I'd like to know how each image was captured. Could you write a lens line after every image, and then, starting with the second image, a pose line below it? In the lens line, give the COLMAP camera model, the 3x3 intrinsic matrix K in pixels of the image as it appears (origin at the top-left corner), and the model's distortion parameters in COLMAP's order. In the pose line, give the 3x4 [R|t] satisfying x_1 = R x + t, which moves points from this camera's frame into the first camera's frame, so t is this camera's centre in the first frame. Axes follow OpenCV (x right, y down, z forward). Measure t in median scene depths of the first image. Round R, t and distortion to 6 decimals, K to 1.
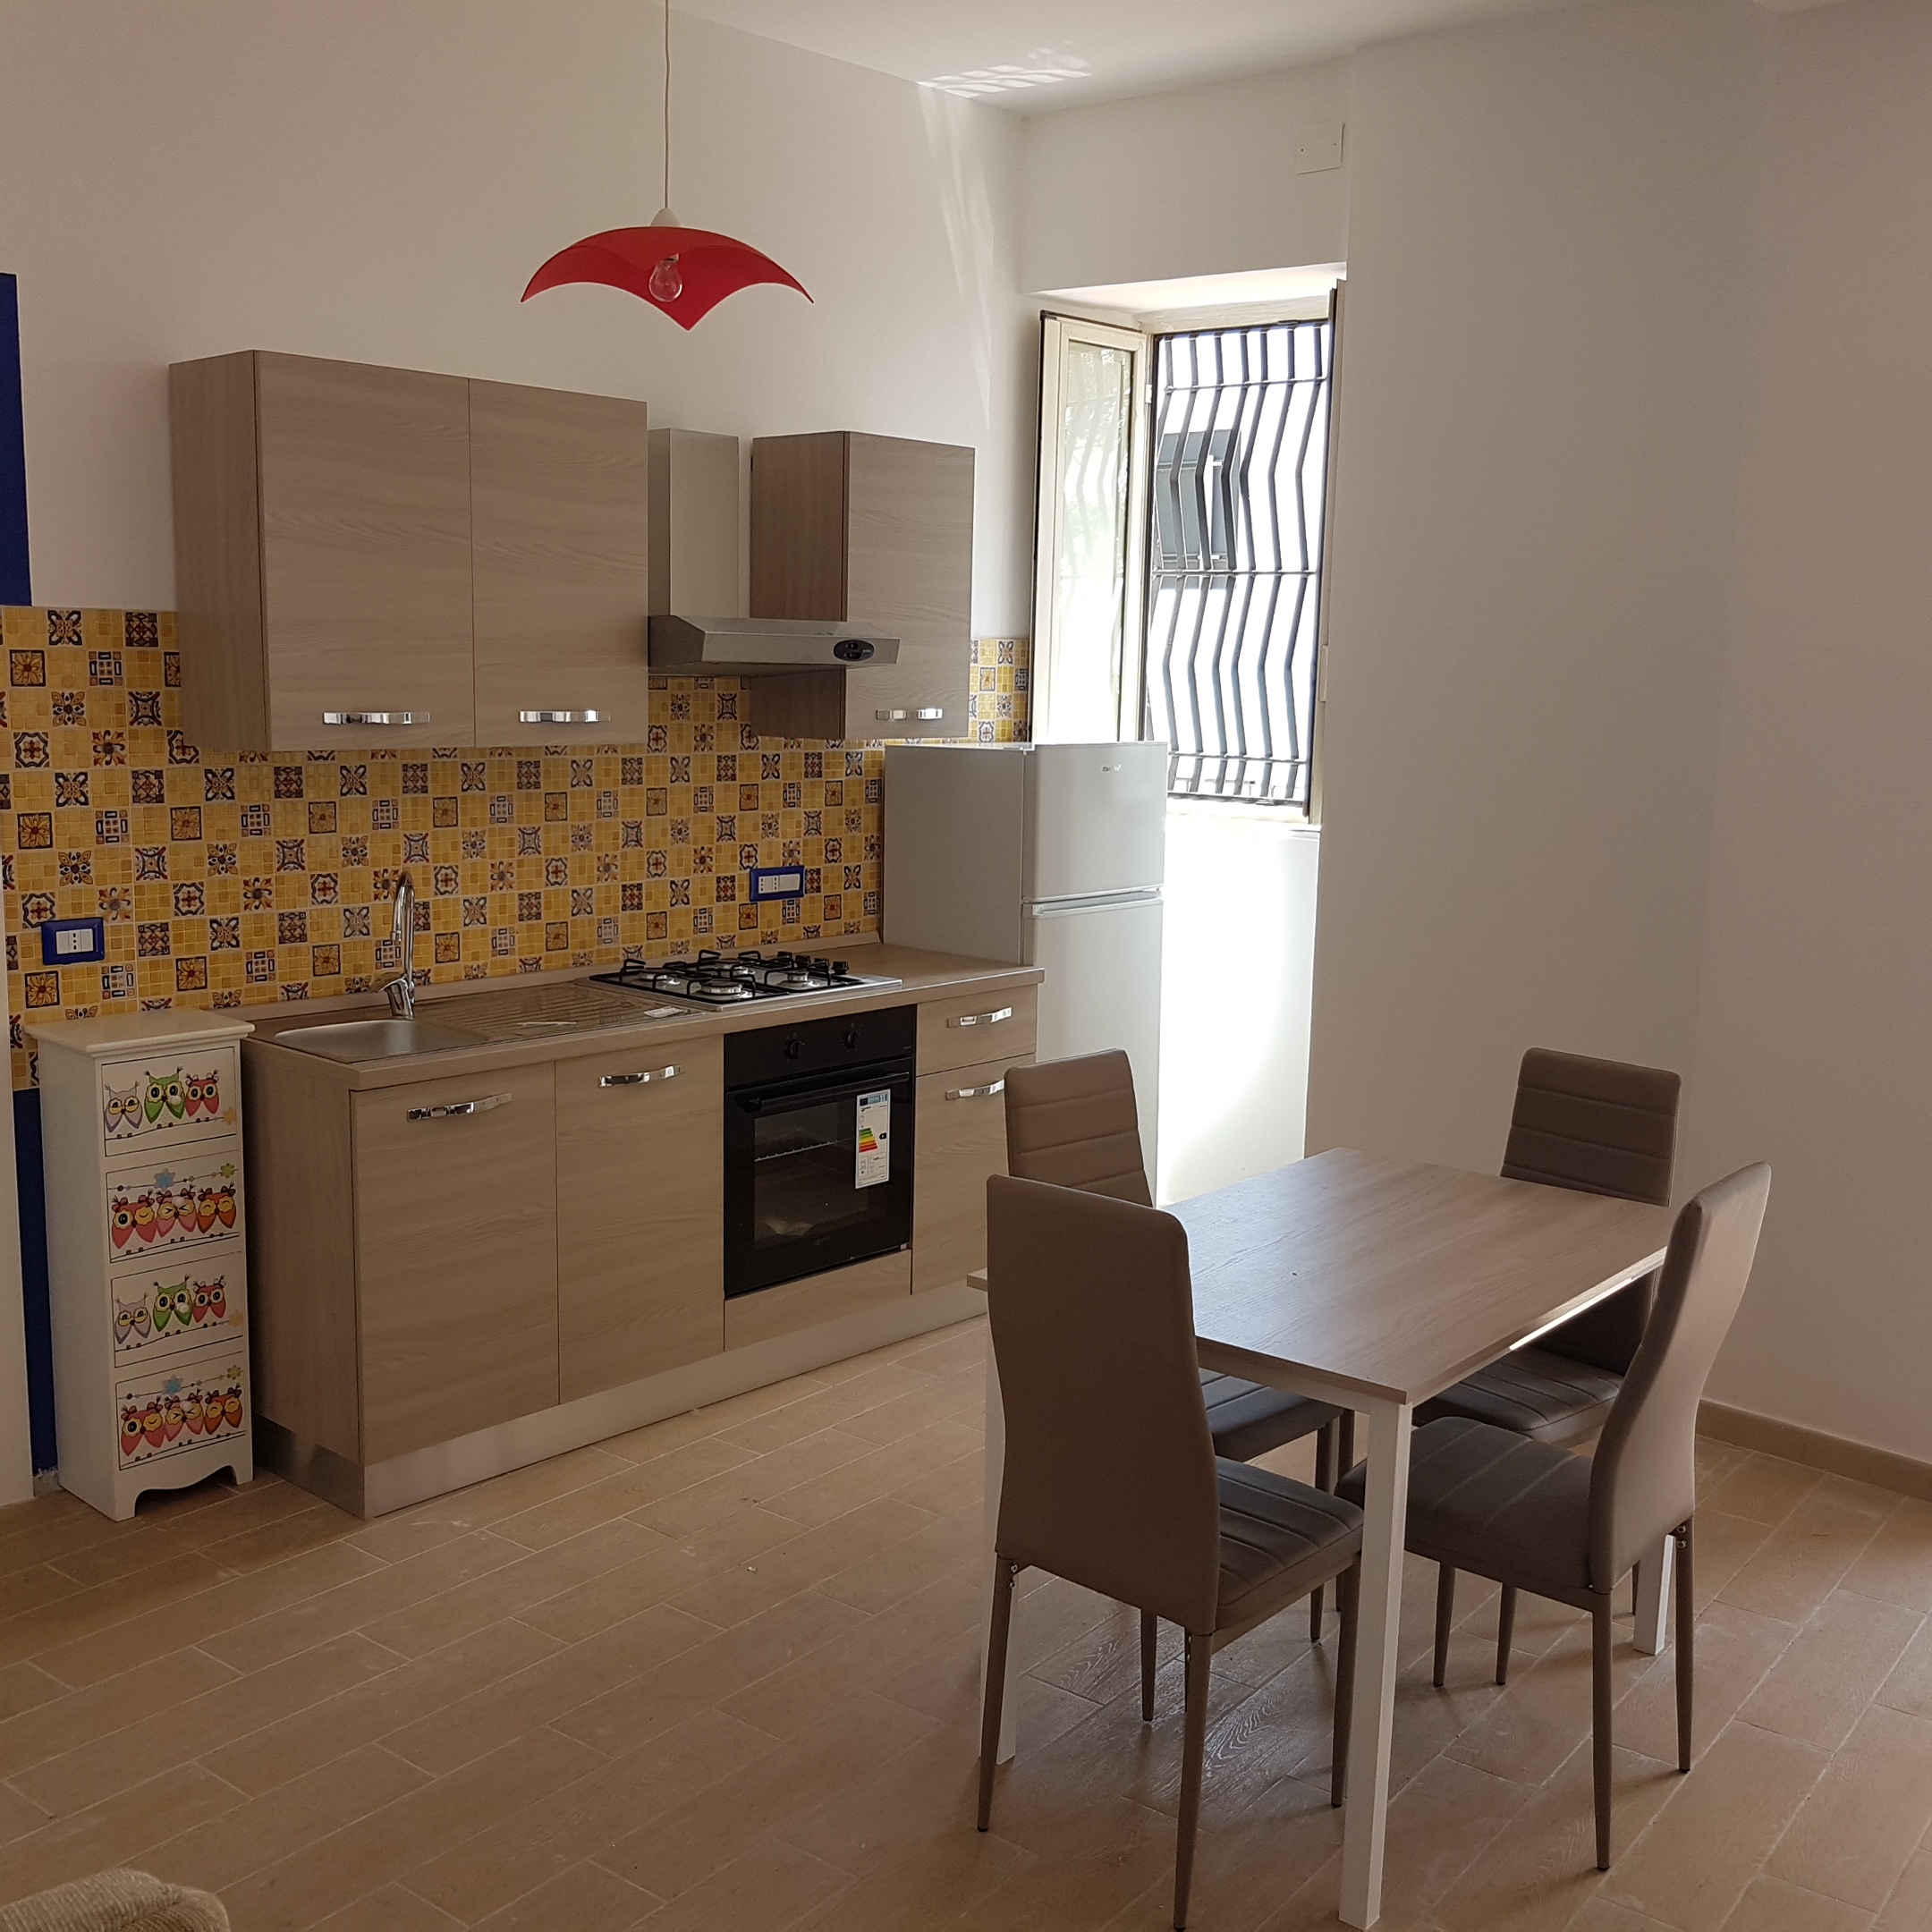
lens RADIAL K [[1991.5, 0, 954.2], [0, 1991.5, 960.1], [0, 0, 1]] dist [-0.024299, 0.000000]
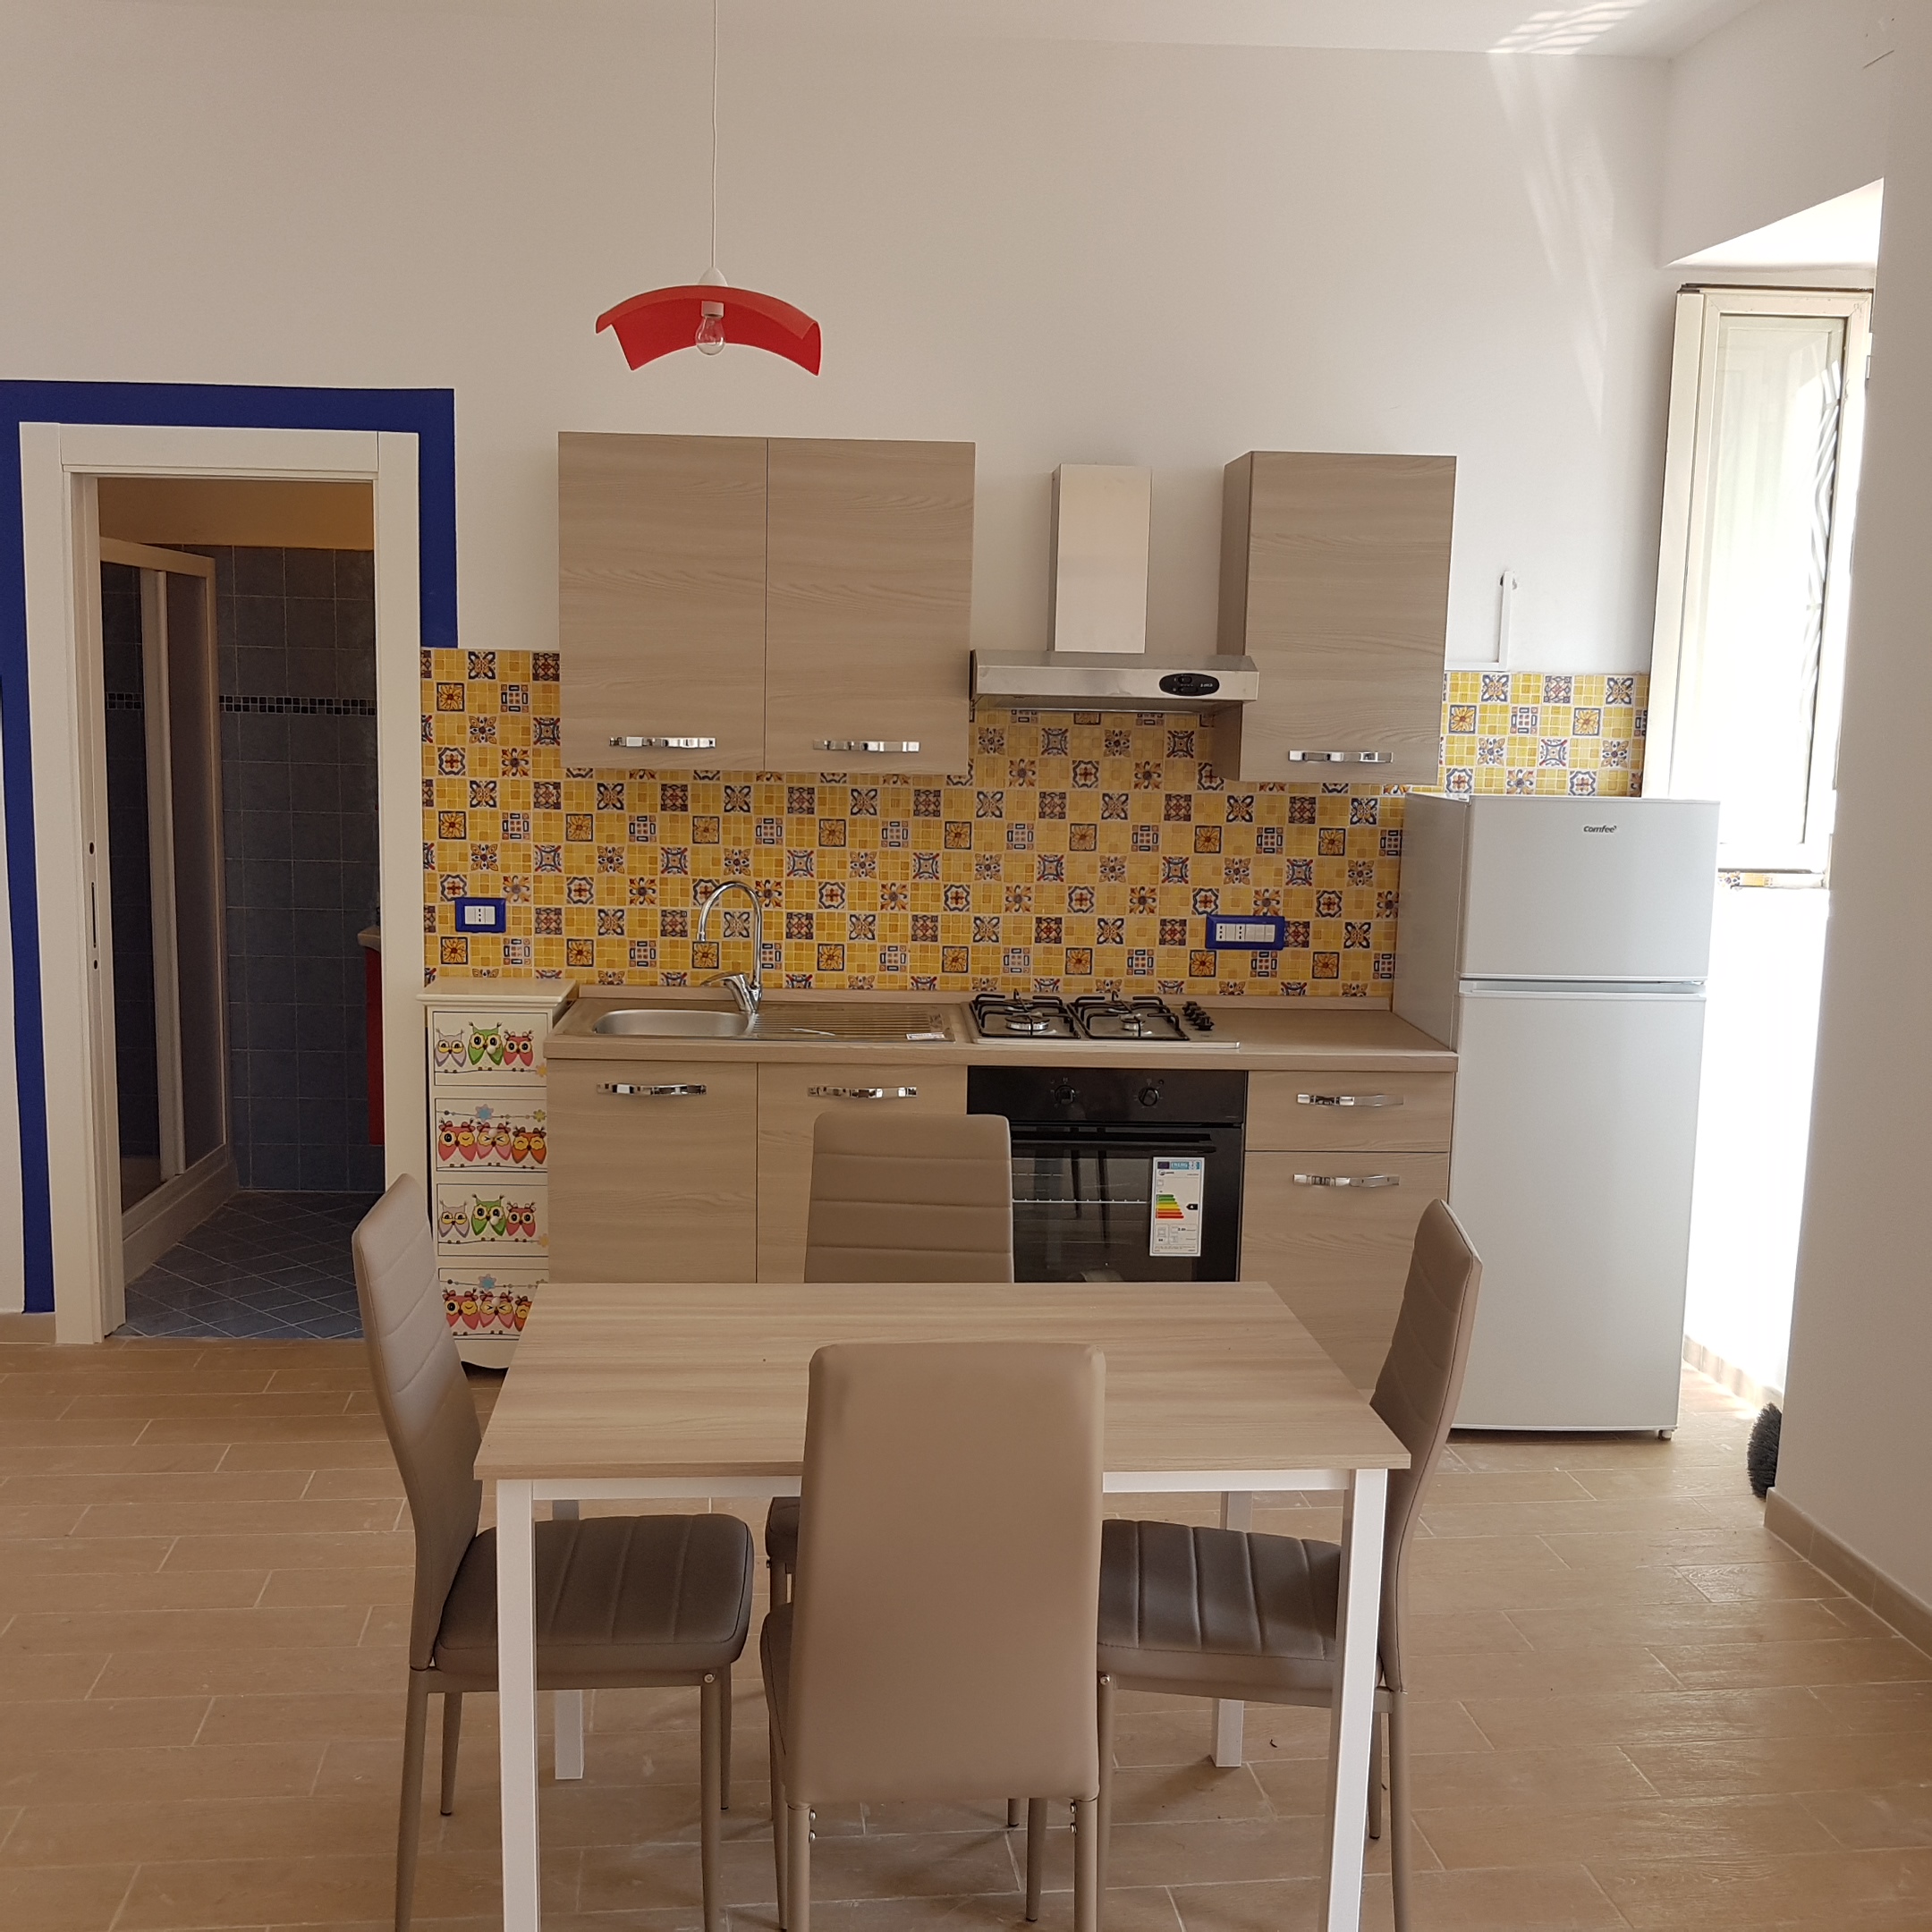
lens RADIAL K [[1991.5, 0, 956.4], [0, 1991.5, 970.7], [0, 0, 1]] dist [-0.024299, 0.000000]
pose [[0.710851, 0.096498, -0.696692, 0.588939], [-0.111053, 0.993517, 0.024300, -0.035078], [0.694520, 0.060096, 0.716959, 0.281147]]
